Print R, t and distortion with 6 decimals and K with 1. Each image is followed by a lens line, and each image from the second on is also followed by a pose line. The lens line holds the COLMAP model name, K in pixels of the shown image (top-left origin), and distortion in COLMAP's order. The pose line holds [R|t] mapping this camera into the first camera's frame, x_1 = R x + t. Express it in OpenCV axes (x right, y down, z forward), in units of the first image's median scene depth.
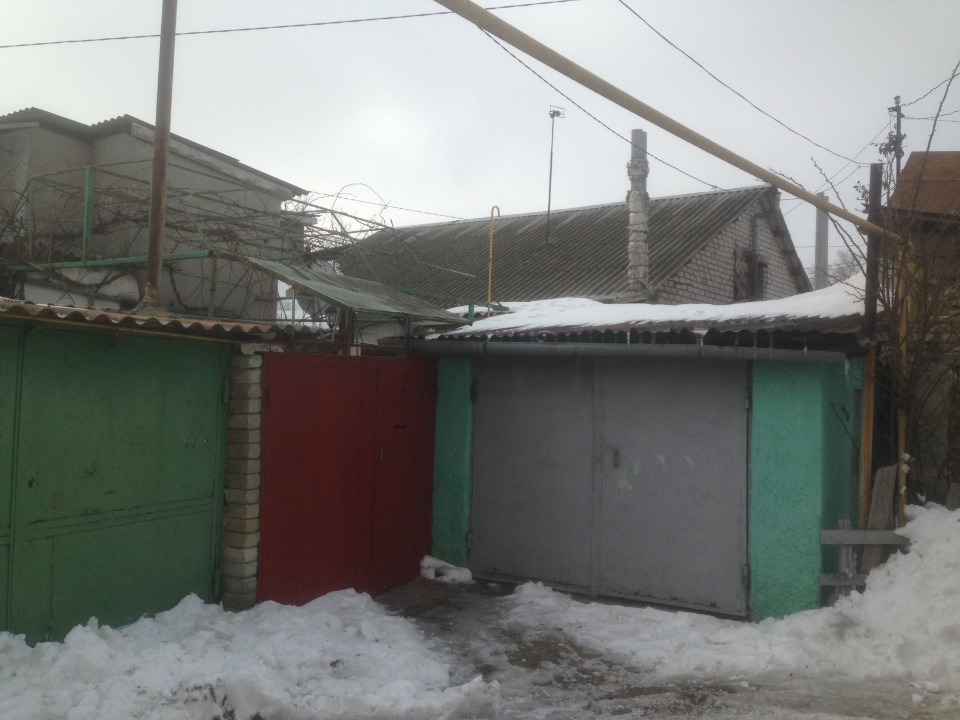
lens RADIAL K [[894.4, 0, 486.7], [0, 894.4, 353.7], [0, 0, 1]] dist [0.048439, 0.000000]
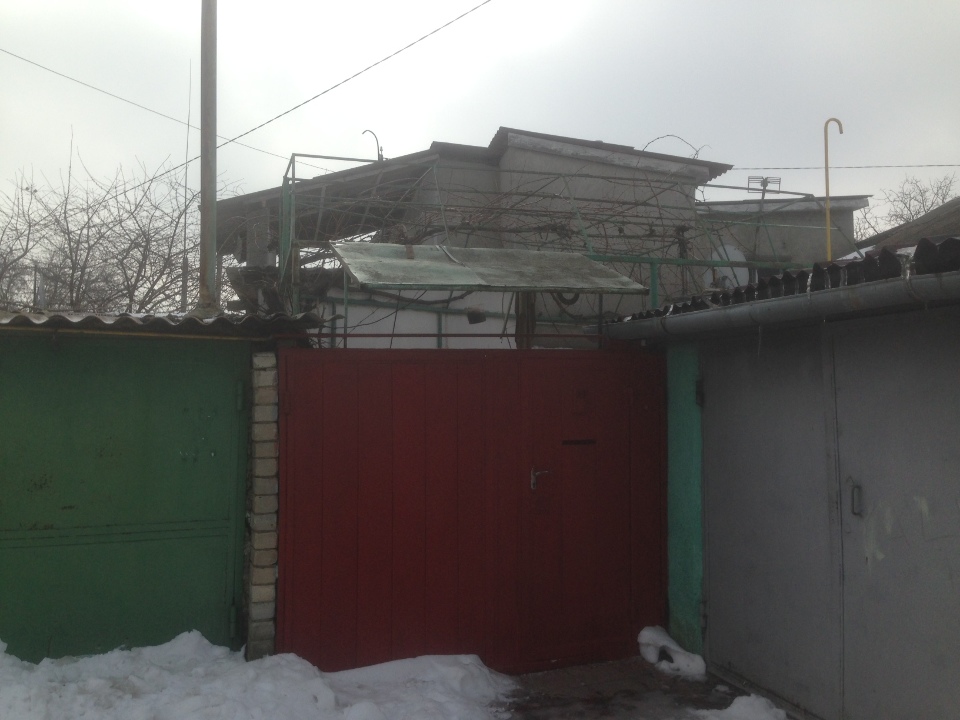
lens RADIAL K [[894.4, 0, 476.9], [0, 894.4, 345.4], [0, 0, 1]] dist [0.048439, 0.000000]
pose [[0.712615, -0.073148, -0.697732, 0.430378], [0.047040, 0.997293, -0.056510, 0.047149], [0.699977, 0.007449, 0.714127, 0.495659]]
